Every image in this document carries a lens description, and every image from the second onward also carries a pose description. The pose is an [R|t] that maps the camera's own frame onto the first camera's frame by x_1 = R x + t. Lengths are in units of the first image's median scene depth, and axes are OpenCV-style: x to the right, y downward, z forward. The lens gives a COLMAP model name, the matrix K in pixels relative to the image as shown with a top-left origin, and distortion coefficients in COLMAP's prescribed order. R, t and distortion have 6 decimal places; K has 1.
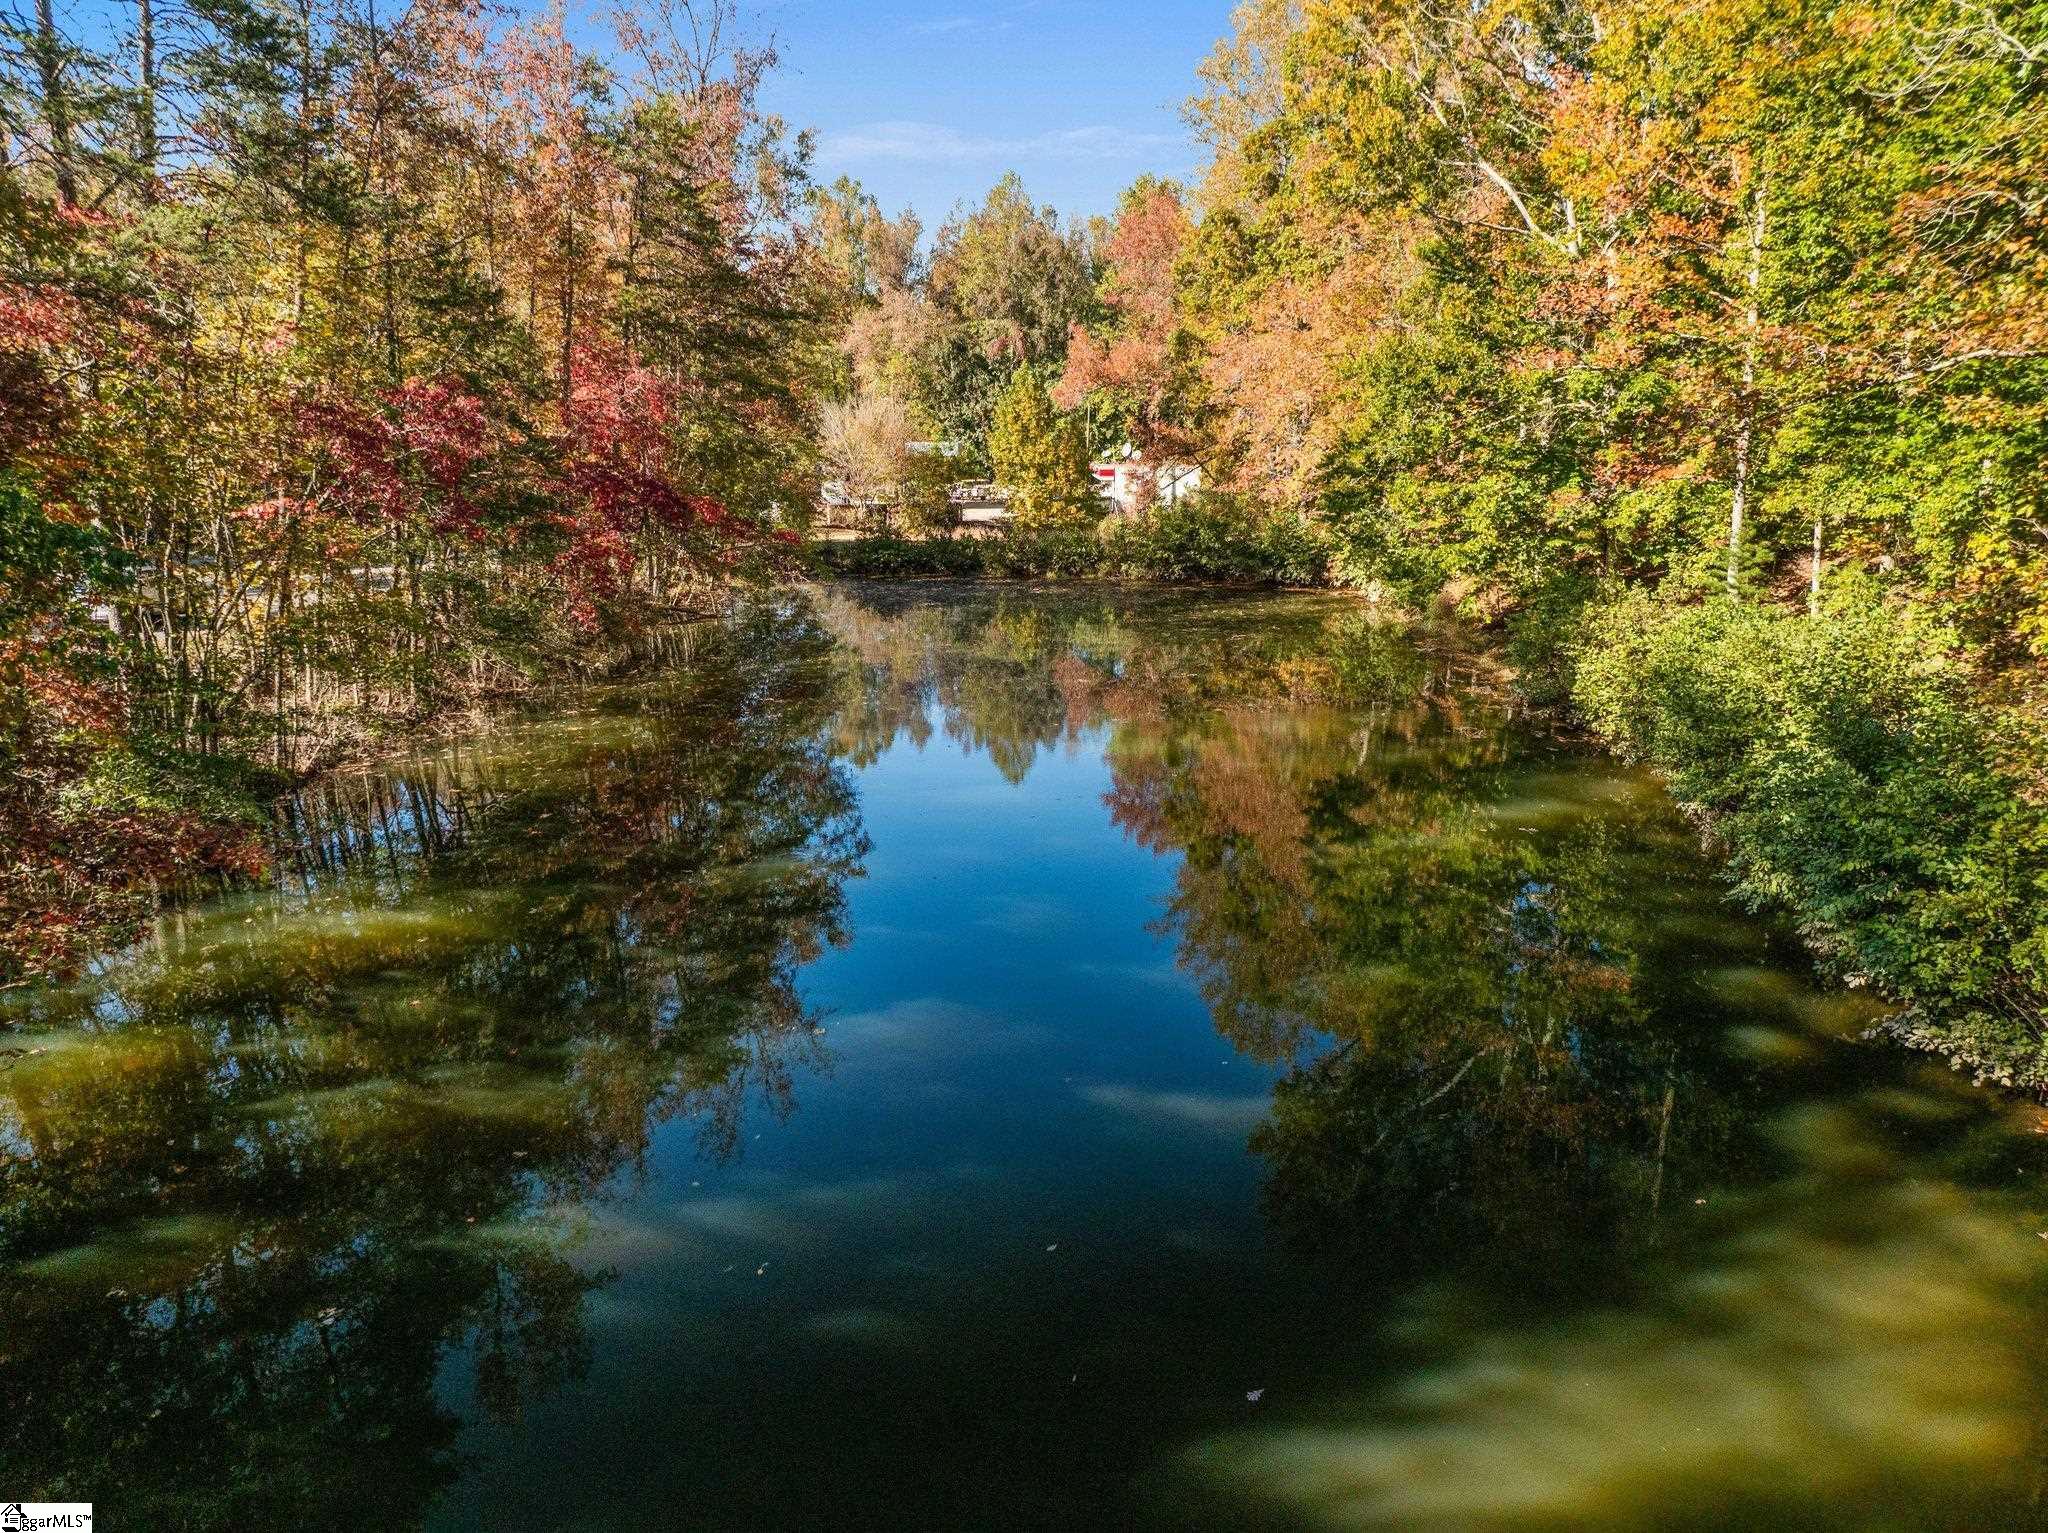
lens RADIAL K [[1544.5, 0, 1027.9], [0, 1544.5, 761.8], [0, 0, 1]] dist [-0.024593, 0.004607]
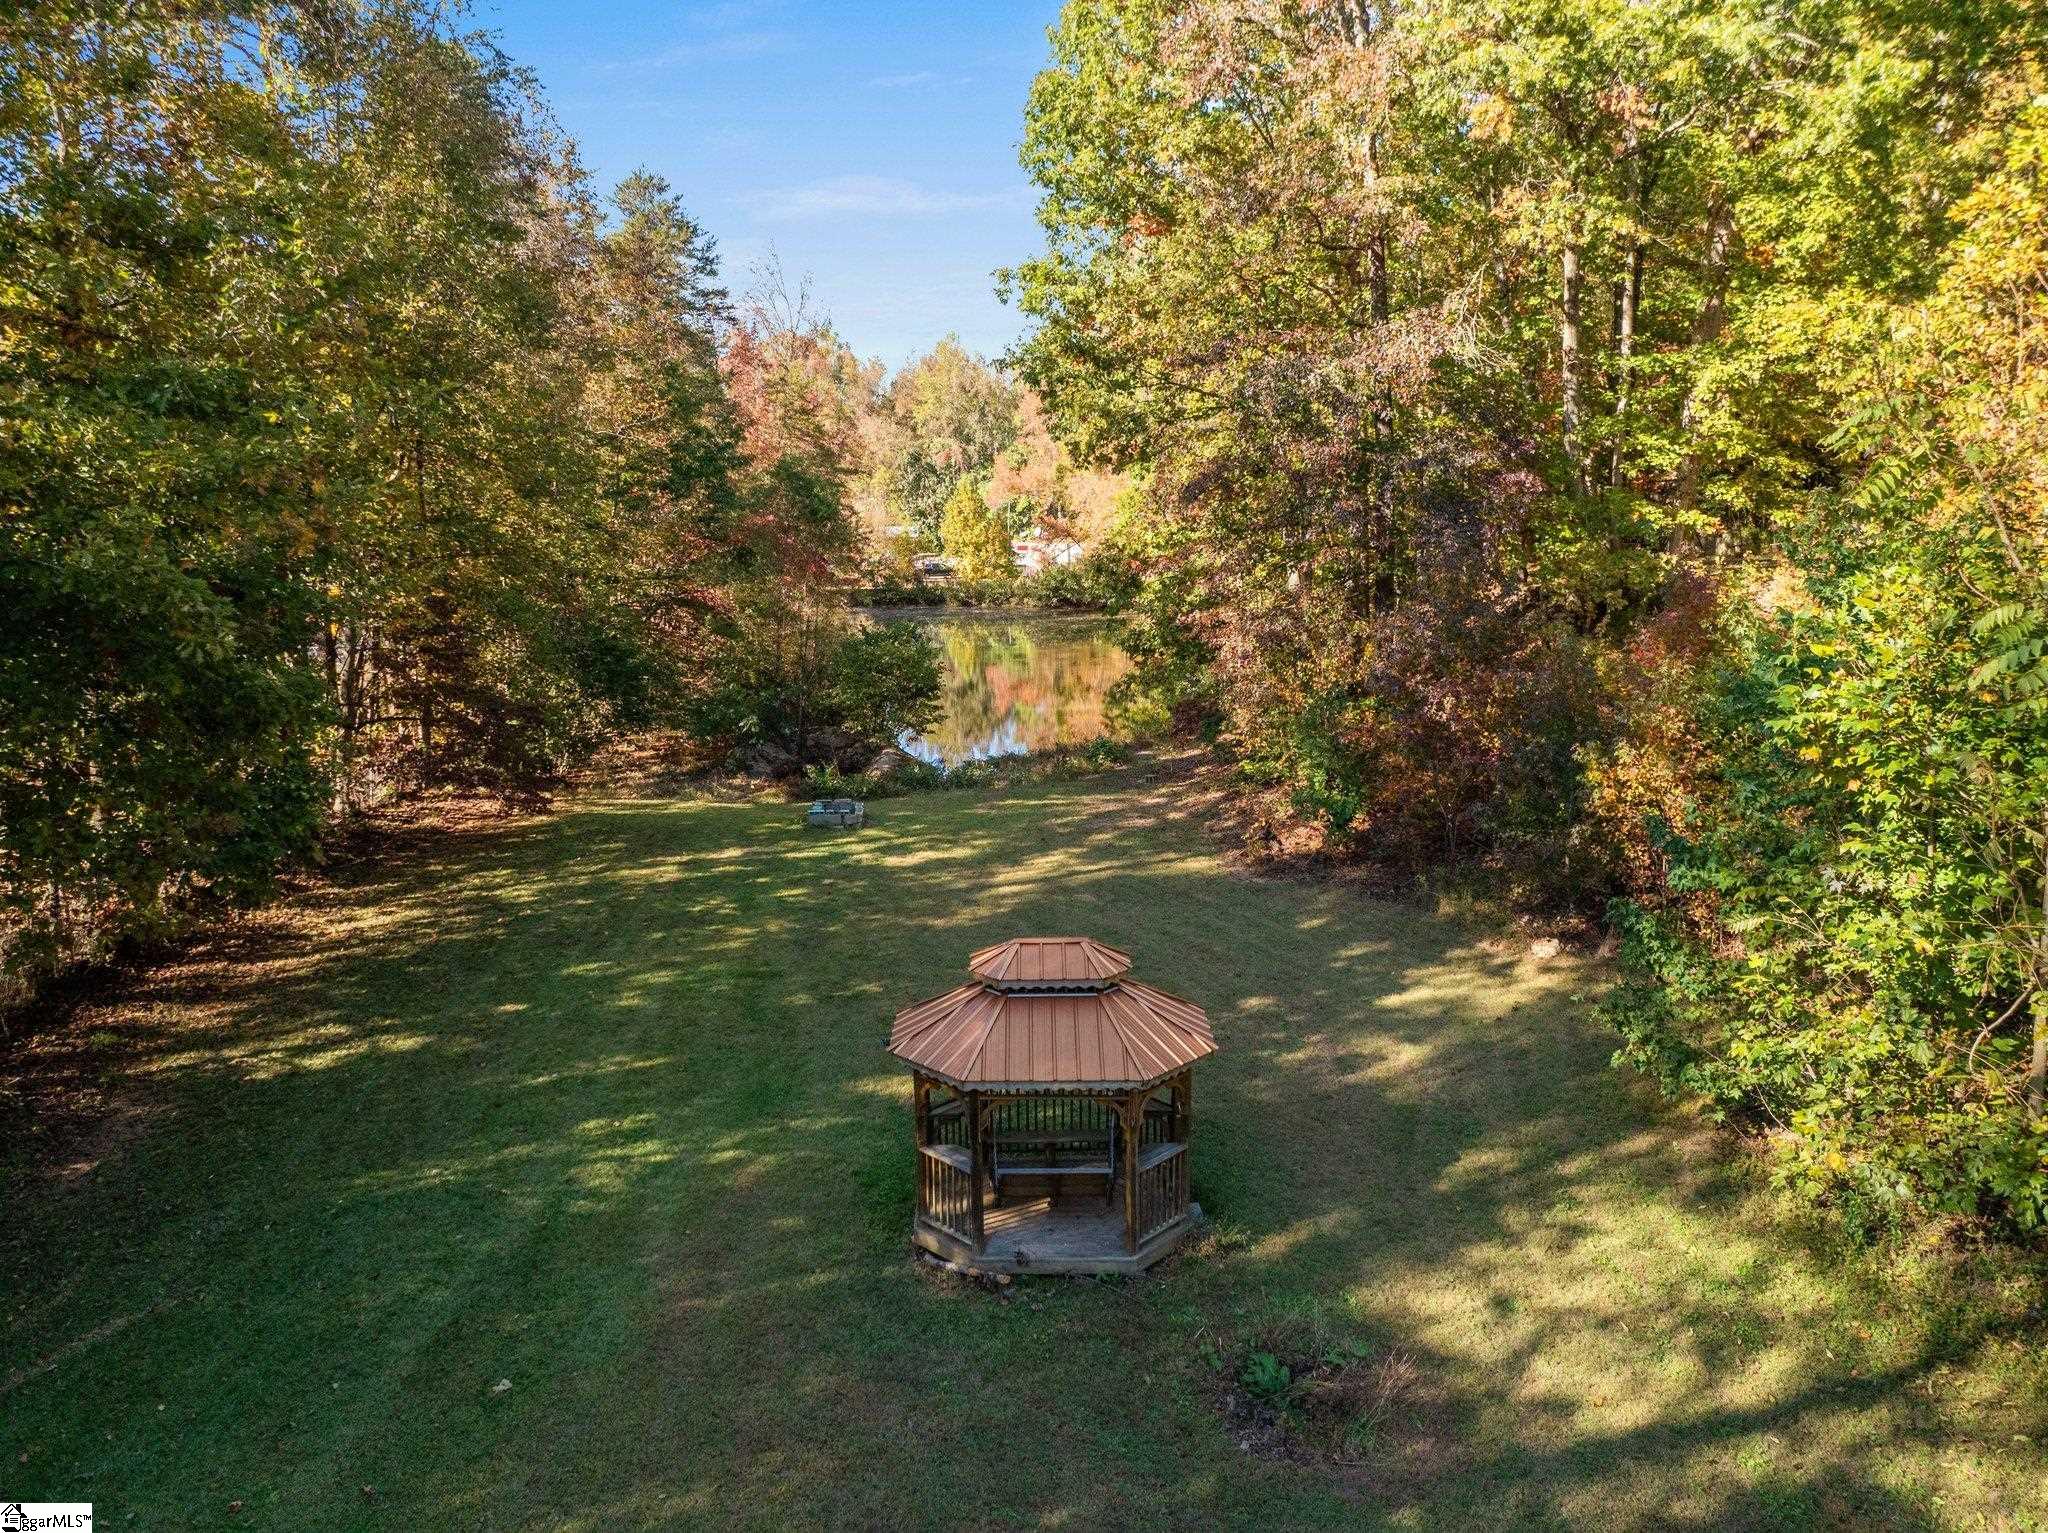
lens RADIAL K [[1544.5, 0, 1022.7], [0, 1544.5, 772.7], [0, 0, 1]] dist [-0.024593, 0.004607]
pose [[0.999187, -0.011142, 0.038751, -0.006027], [0.012738, 0.999071, -0.041179, 0.075249], [-0.038257, 0.041639, 0.998400, -0.396413]]
